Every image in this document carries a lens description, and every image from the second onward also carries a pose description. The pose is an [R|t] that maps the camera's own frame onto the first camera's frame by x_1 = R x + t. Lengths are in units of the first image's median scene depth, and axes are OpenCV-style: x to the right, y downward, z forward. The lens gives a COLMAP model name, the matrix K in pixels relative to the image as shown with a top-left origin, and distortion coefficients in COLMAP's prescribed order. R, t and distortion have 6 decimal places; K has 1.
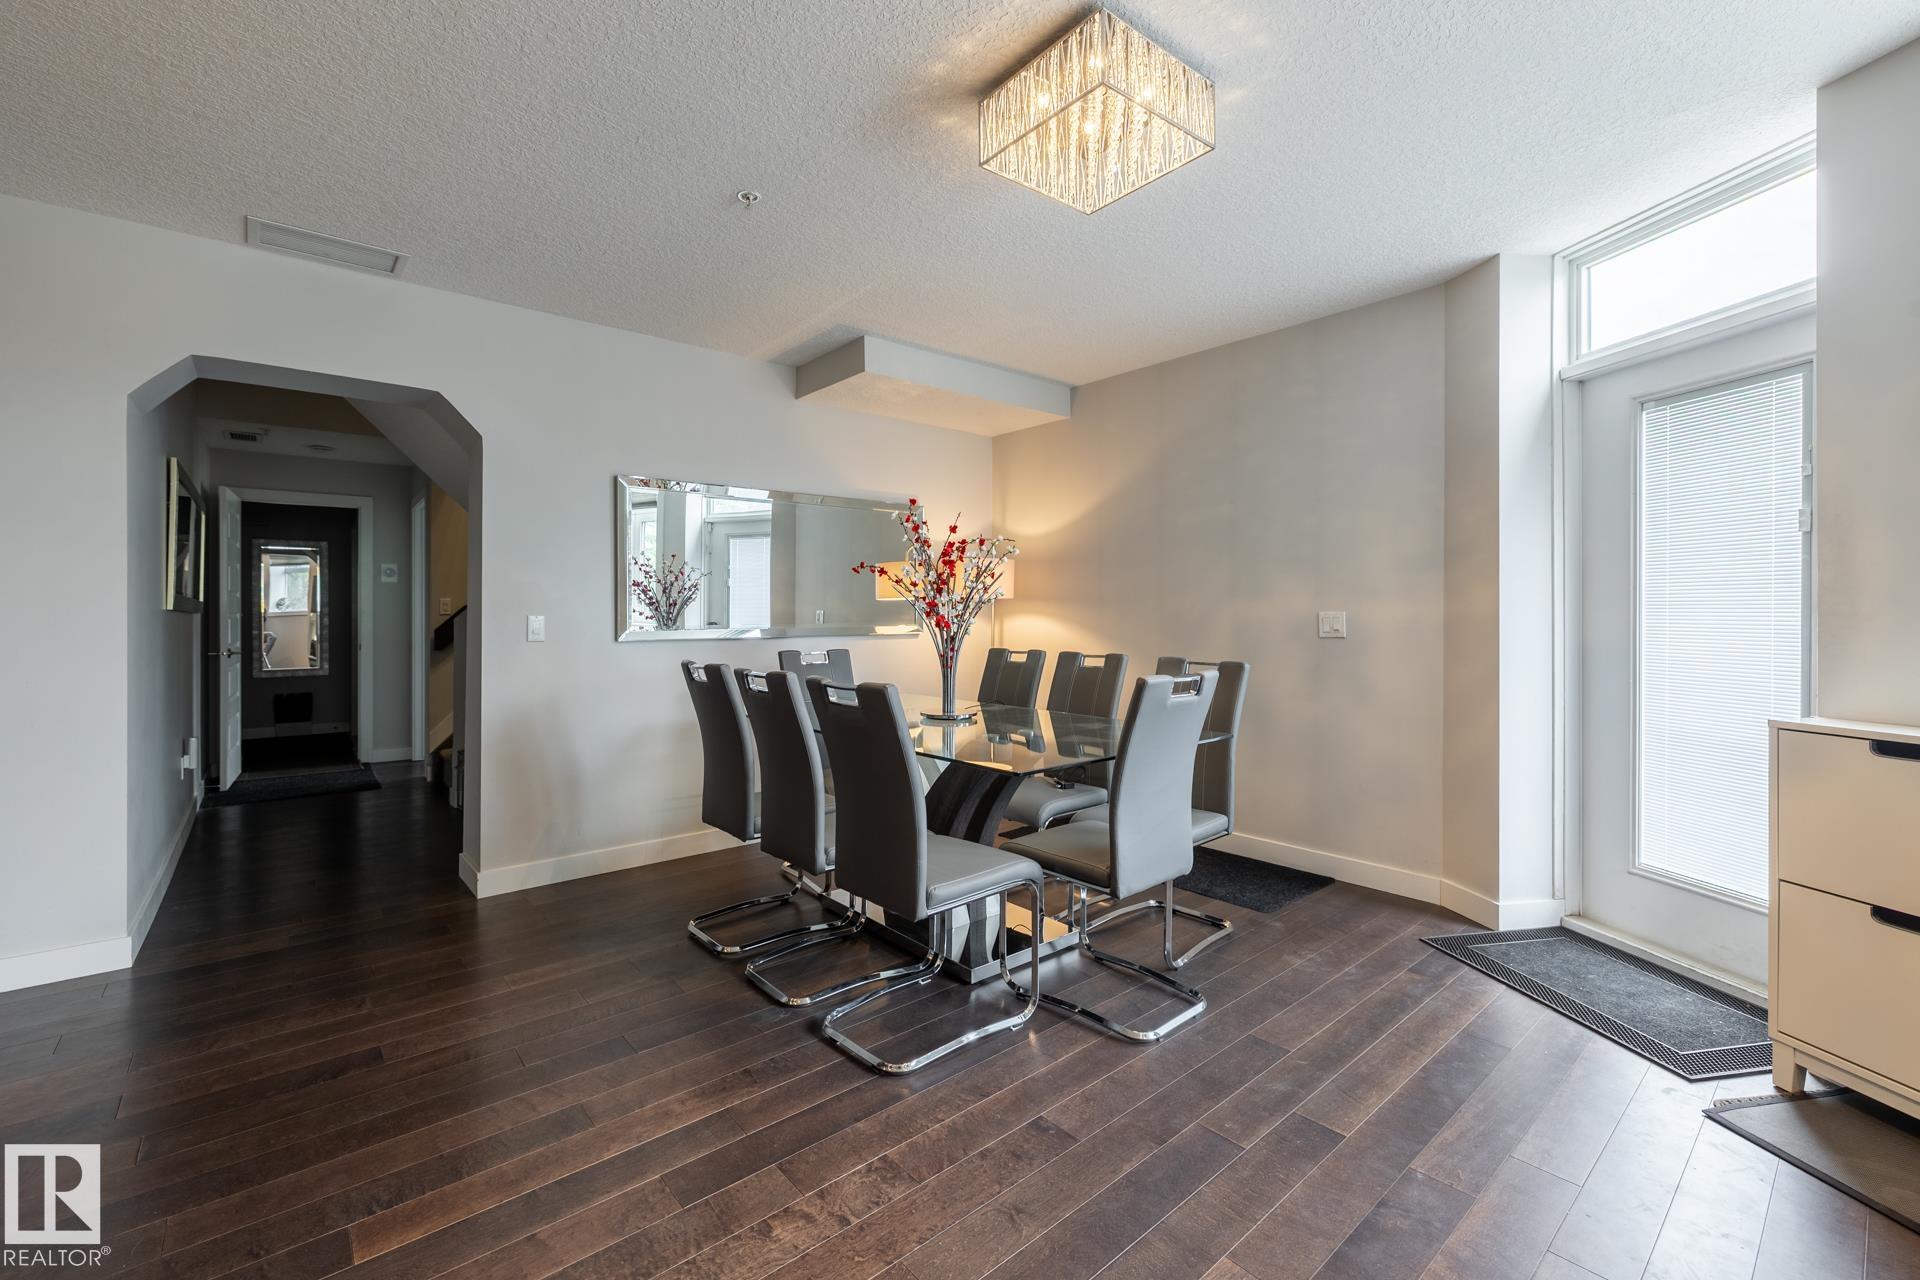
lens RADIAL K [[825.8, 0, 960.9], [0, 825.8, 617.7], [0, 0, 1]] dist [-0.000306, 0.000133]
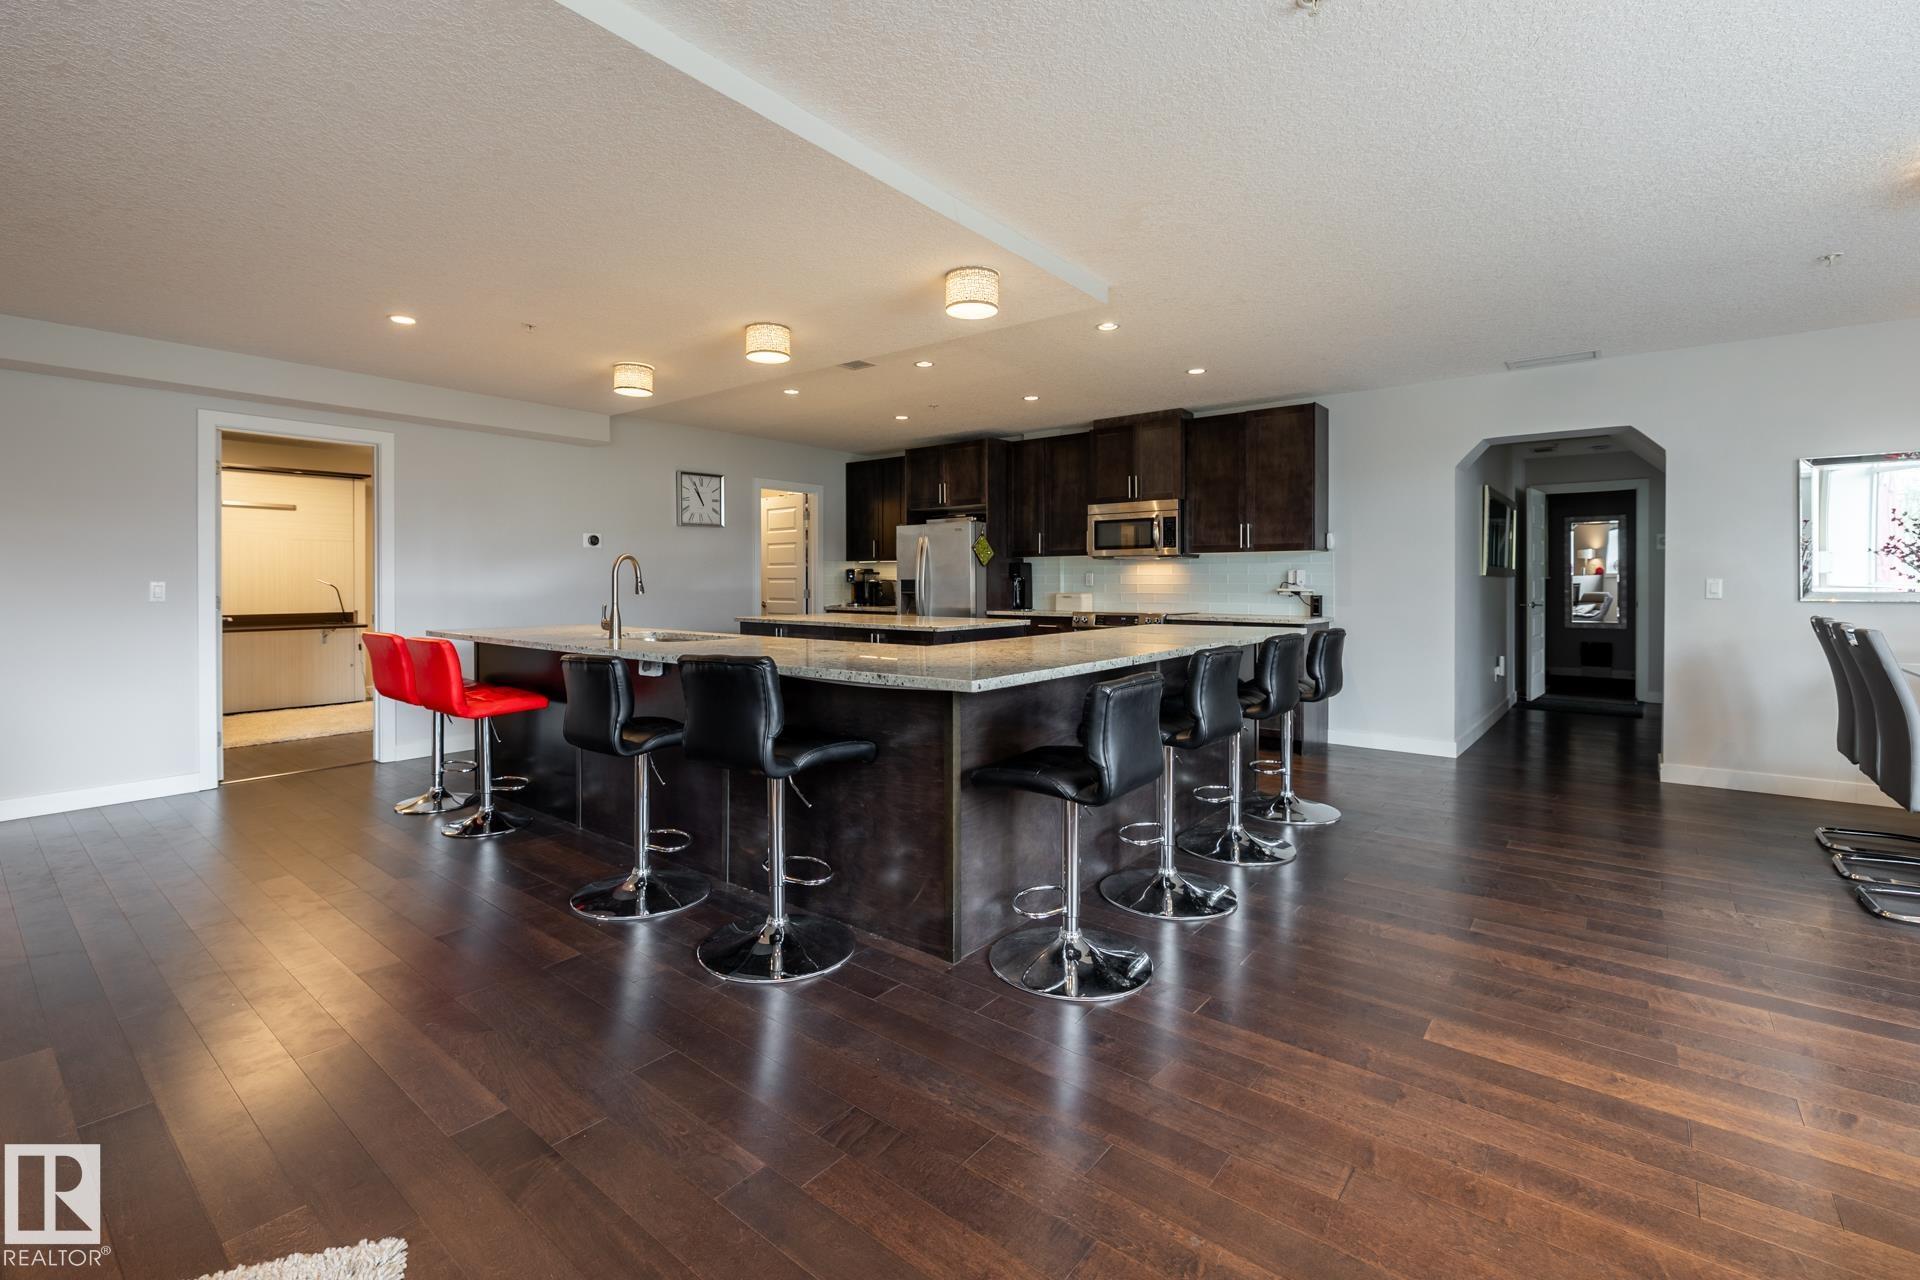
lens RADIAL K [[827.7, 0, 954.9], [0, 827.7, 577.8], [0, 0, 1]] dist [0.000224, 0.000224]
pose [[0.195276, -0.000169, -0.980748, 0.503742], [-0.001782, 0.999998, -0.000527, -0.001387], [0.980747, 0.001850, 0.195275, -0.404279]]
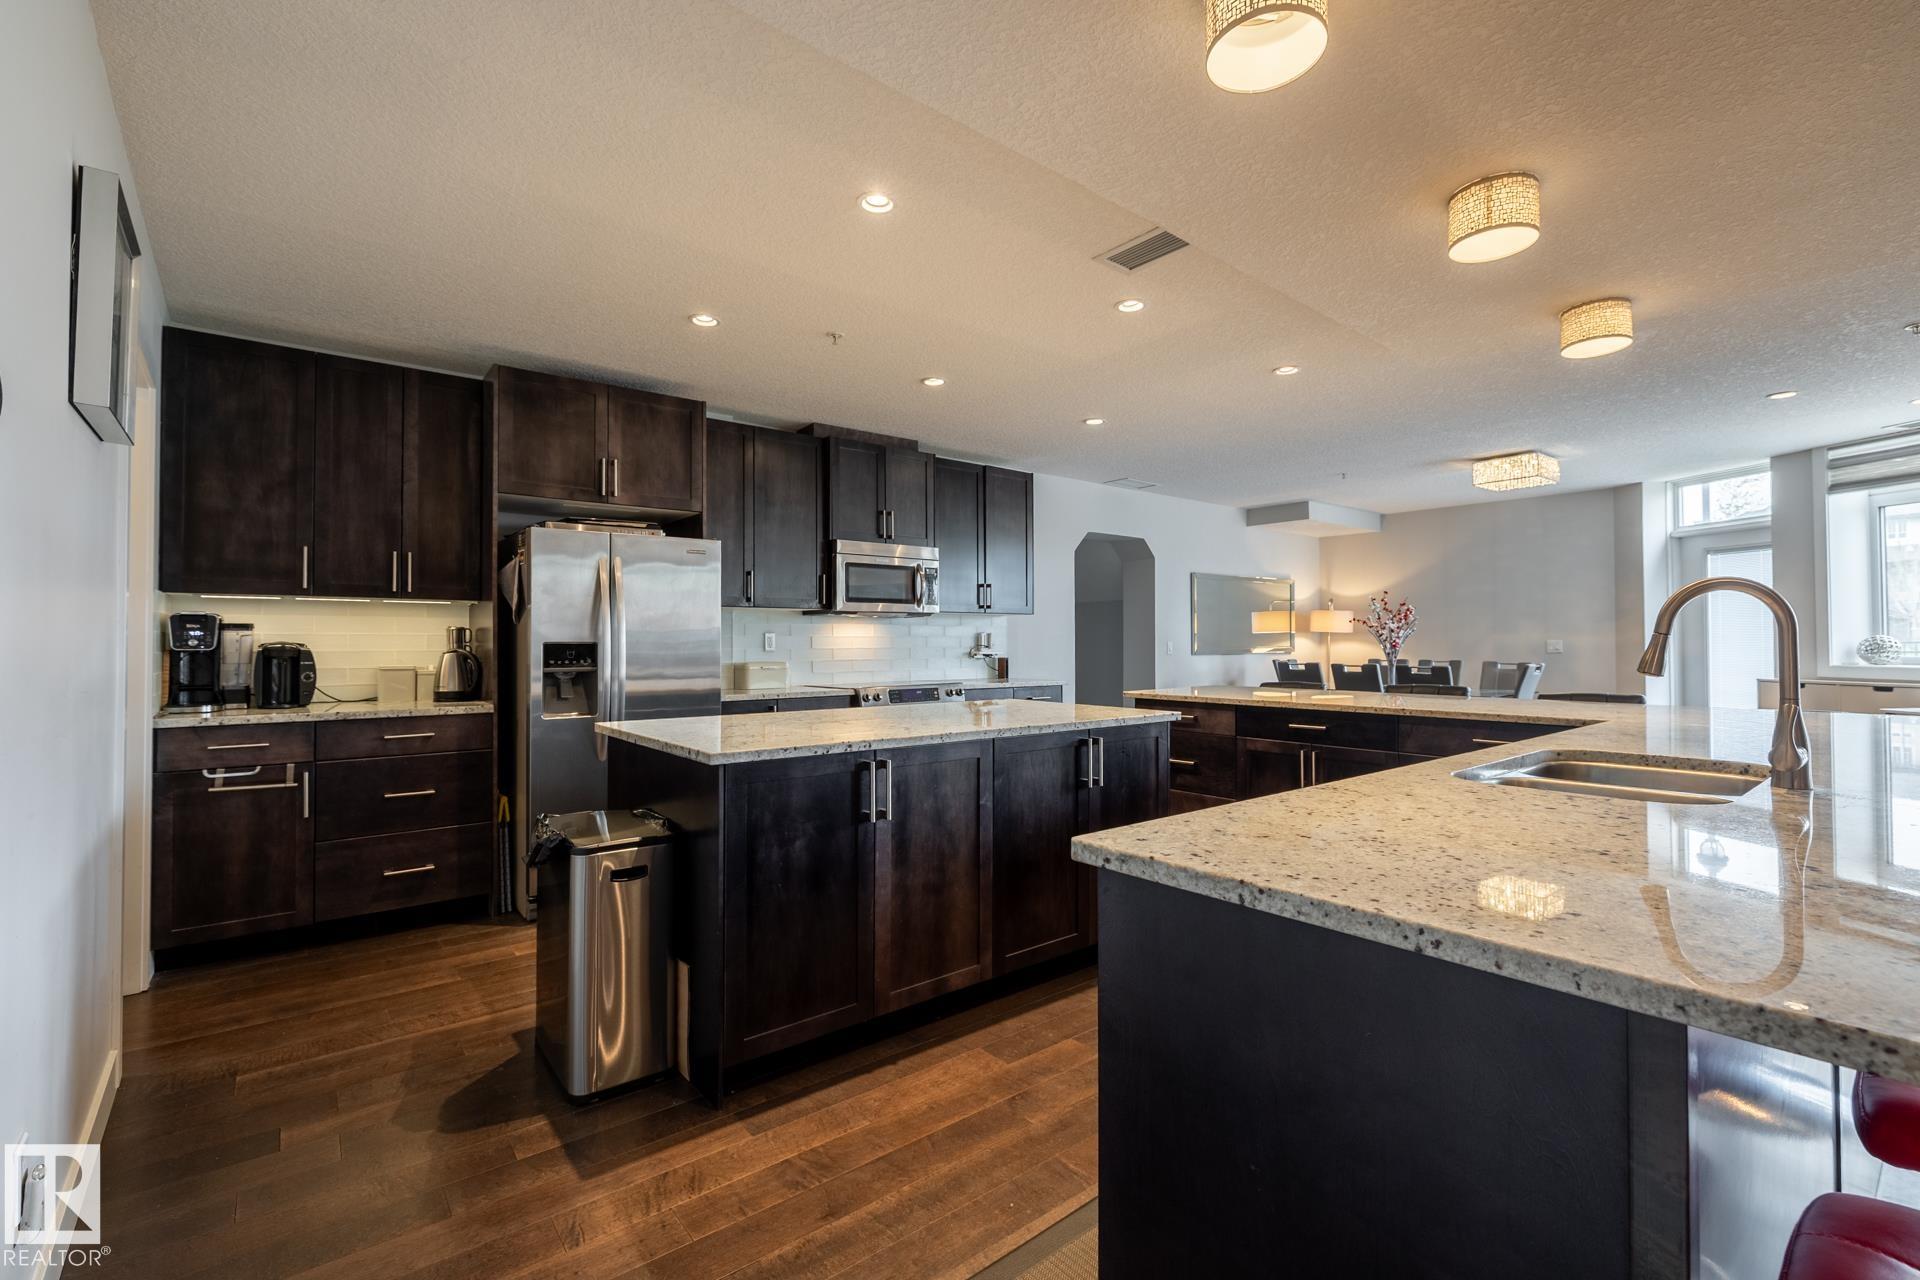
lens RADIAL K [[863.1, 0, 960.5], [0, 863.1, 623.4], [0, 0, 1]] dist [-0.002375, -0.000049]
pose [[0.999901, 0.000791, -0.014059, -0.921690], [-0.001106, 0.999748, -0.022401, 0.000570], [0.014038, 0.022414, 0.999650, -1.073622]]
